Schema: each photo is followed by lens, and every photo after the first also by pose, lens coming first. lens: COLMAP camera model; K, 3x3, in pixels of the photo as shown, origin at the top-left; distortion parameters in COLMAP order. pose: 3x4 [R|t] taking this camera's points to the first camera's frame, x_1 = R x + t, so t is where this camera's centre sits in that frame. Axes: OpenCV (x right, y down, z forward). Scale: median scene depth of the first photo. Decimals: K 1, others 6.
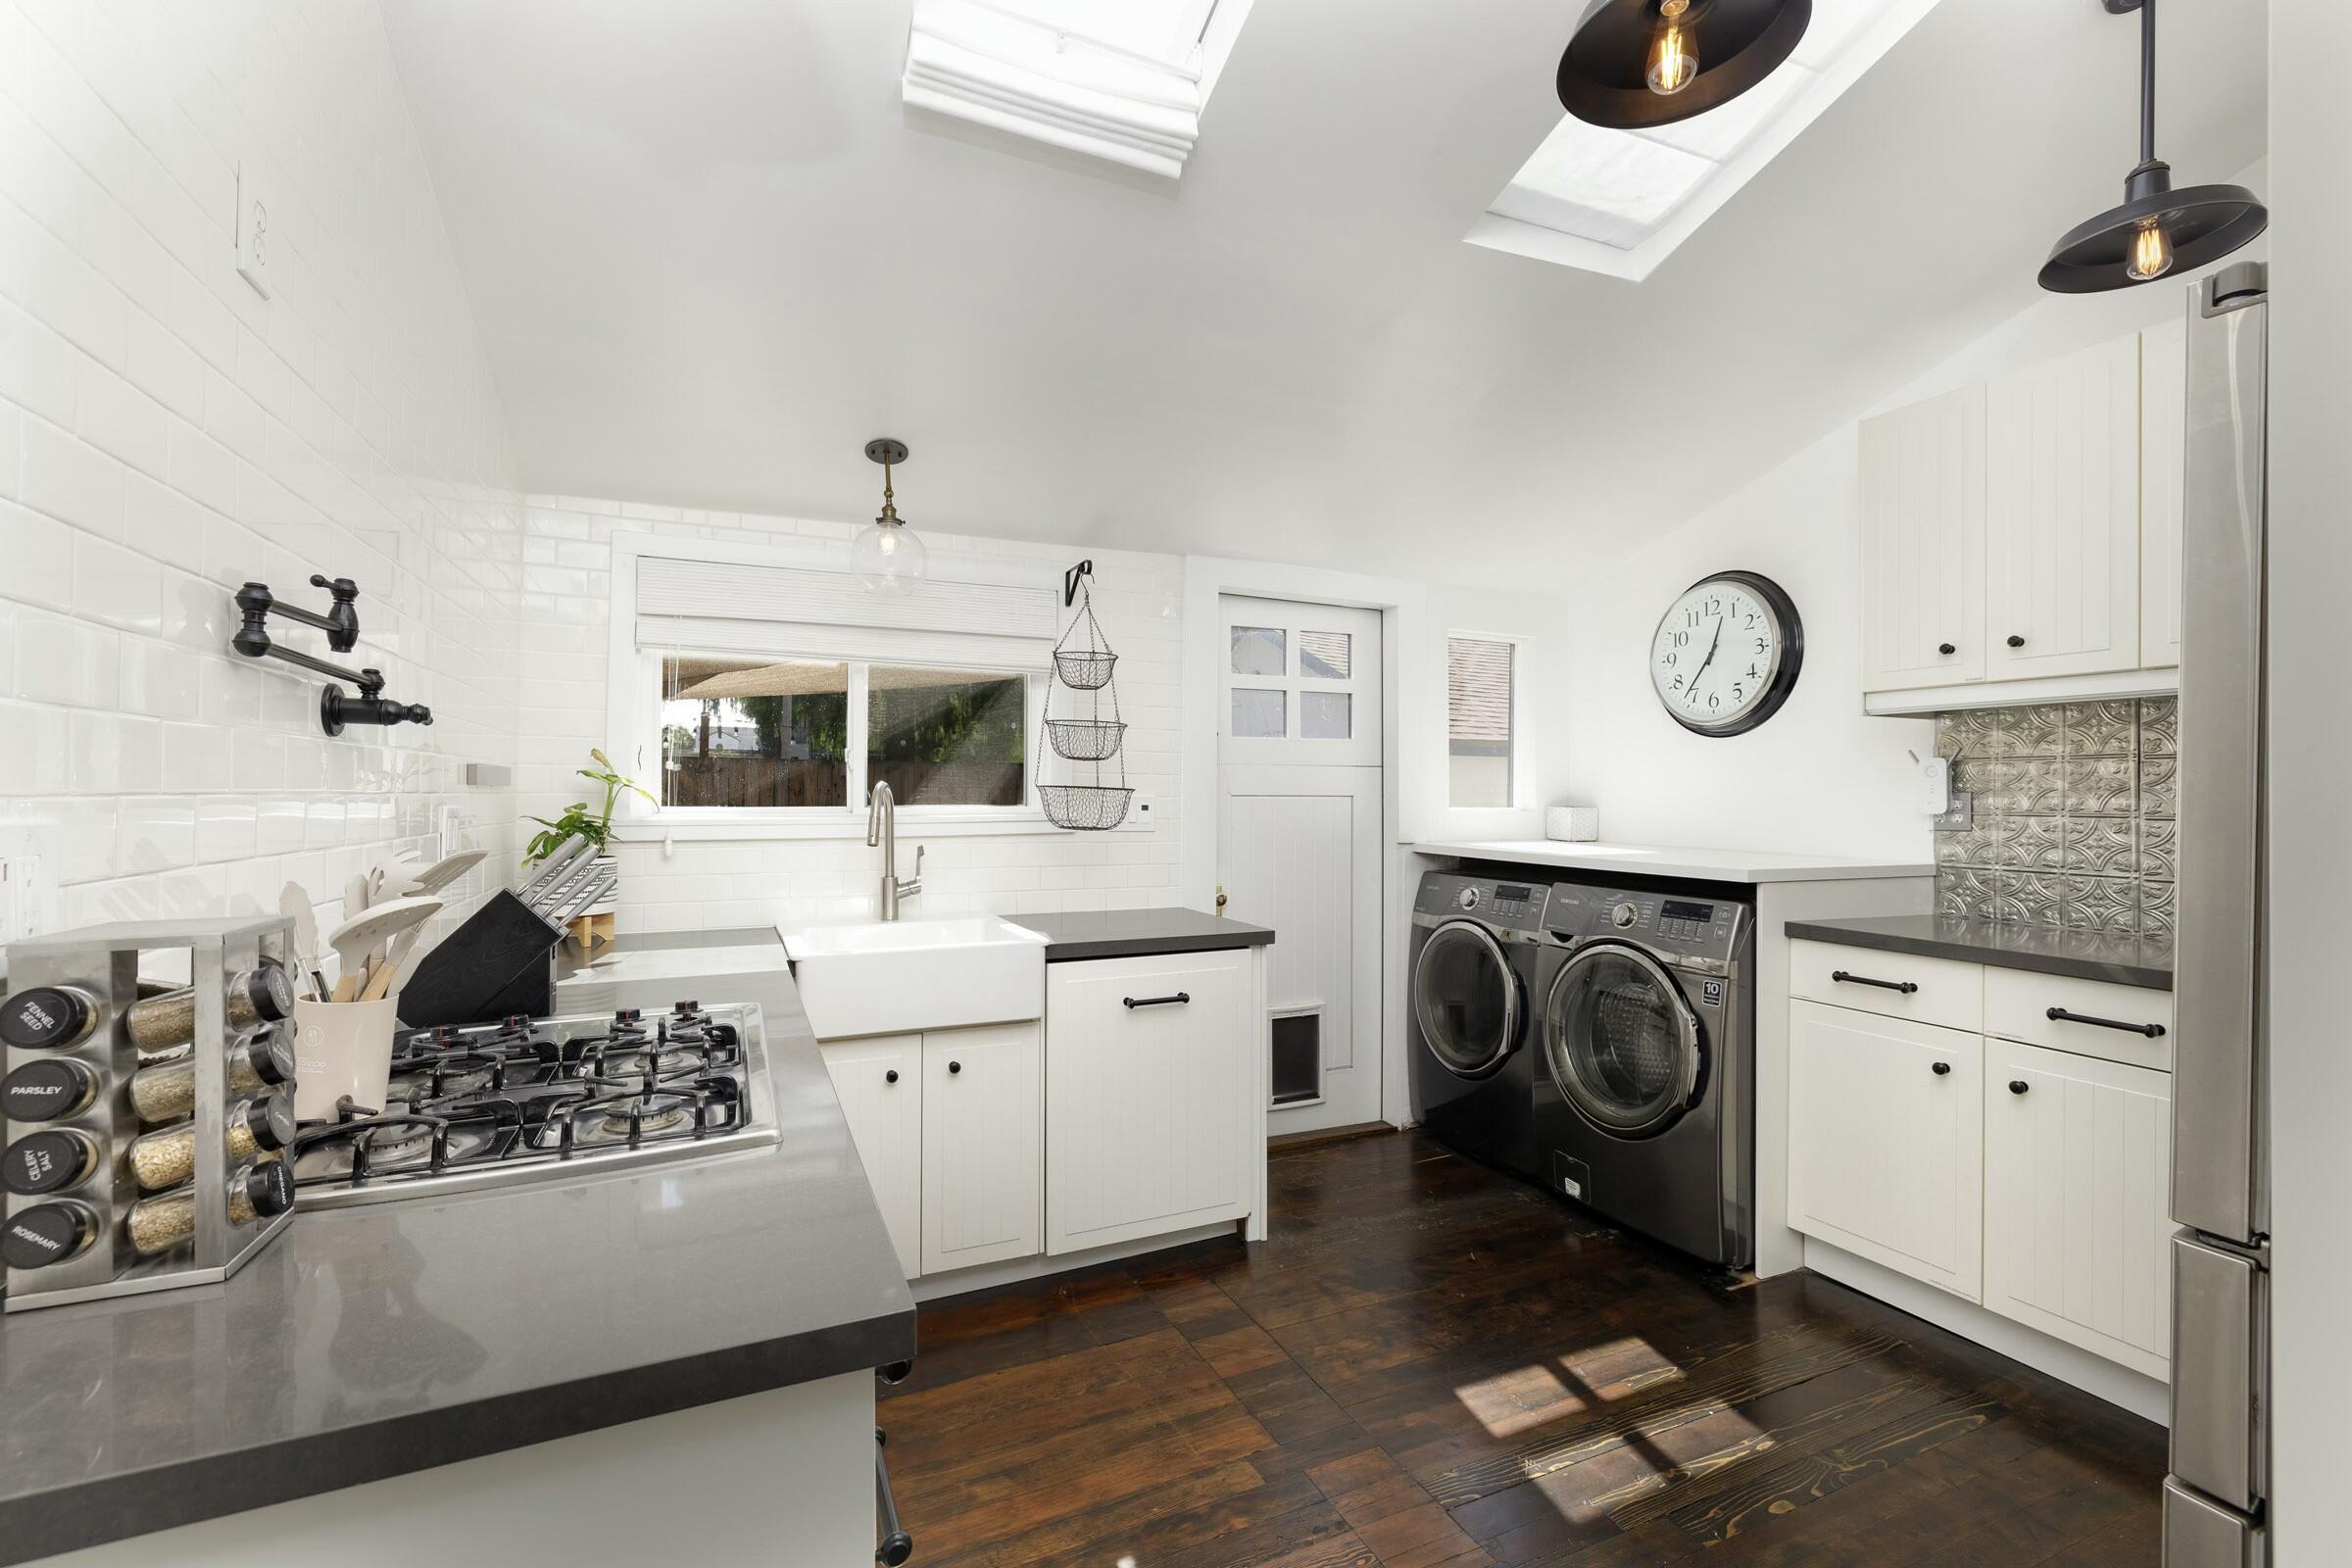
lens RADIAL K [[1004.7, 0, 1175.3], [0, 1004.7, 791.3], [0, 0, 1]] dist [0.004564, 0.000779]
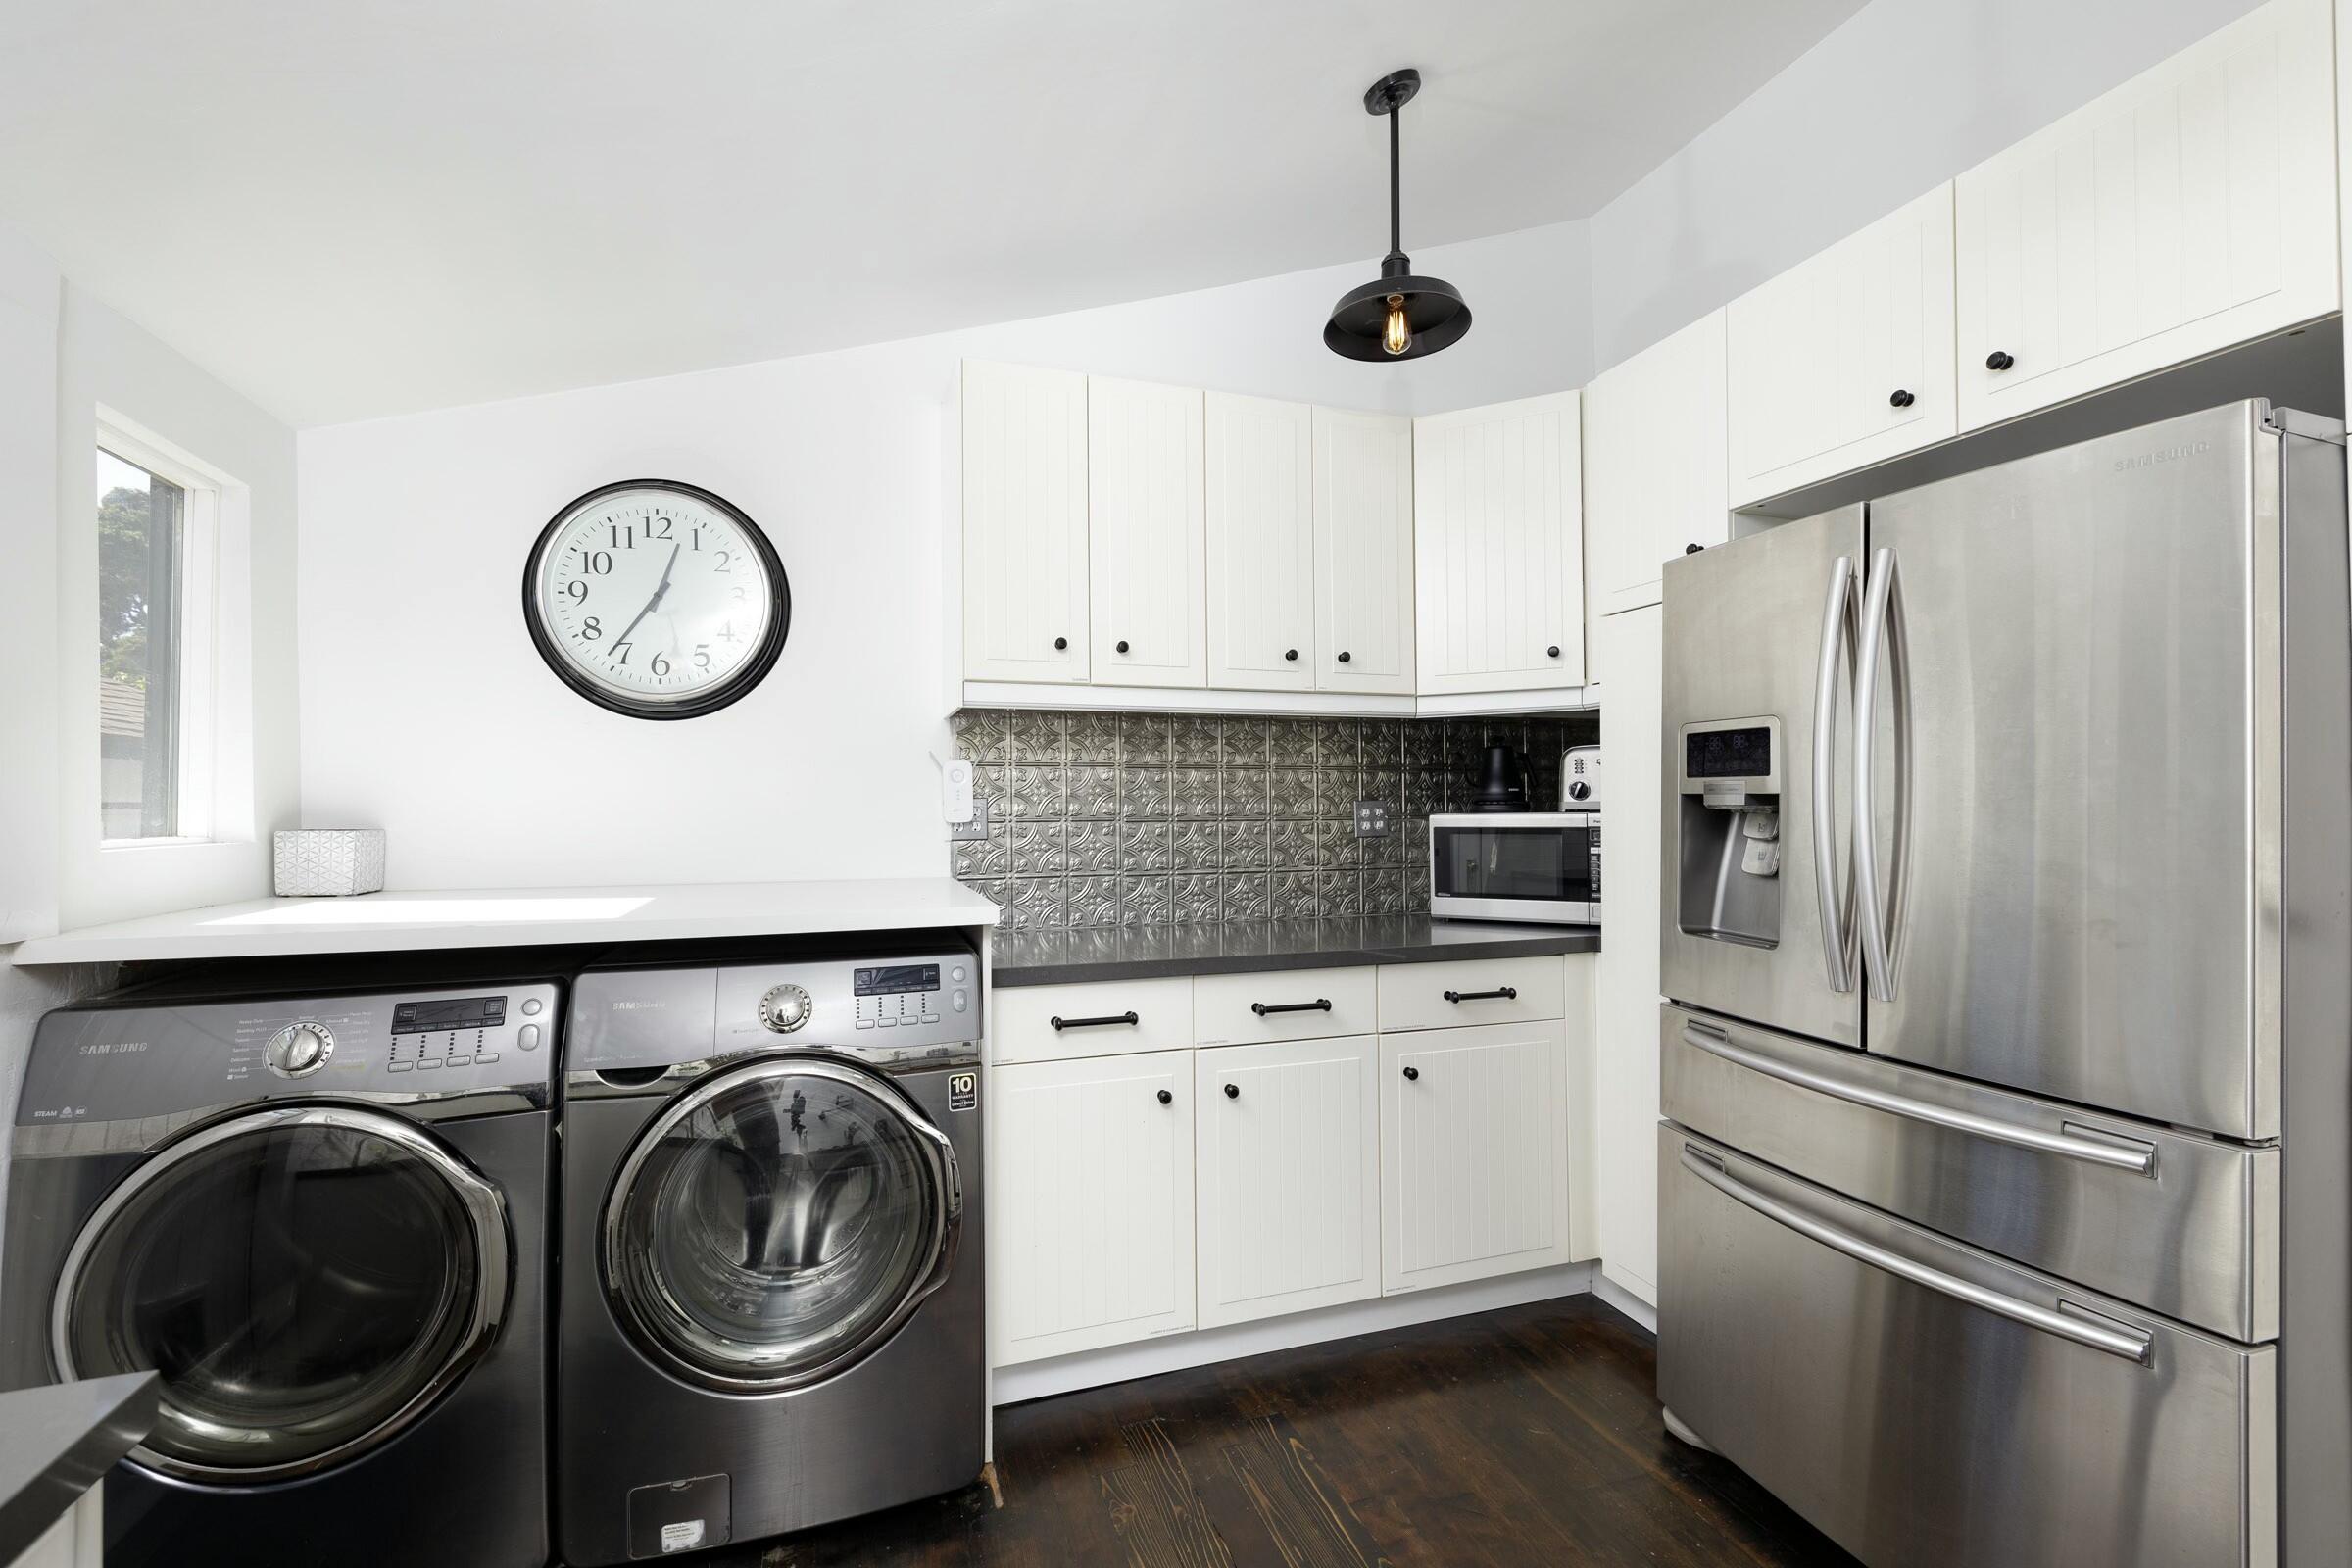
lens RADIAL K [[1004.7, 0, 1178.0], [0, 1004.7, 784.0], [0, 0, 1]] dist [0.004564, 0.000779]
pose [[0.095237, 0.009898, 0.995405, -0.114235], [0.004581, 0.999936, -0.010382, -0.001841], [-0.995444, 0.005549, 0.095185, 0.646474]]
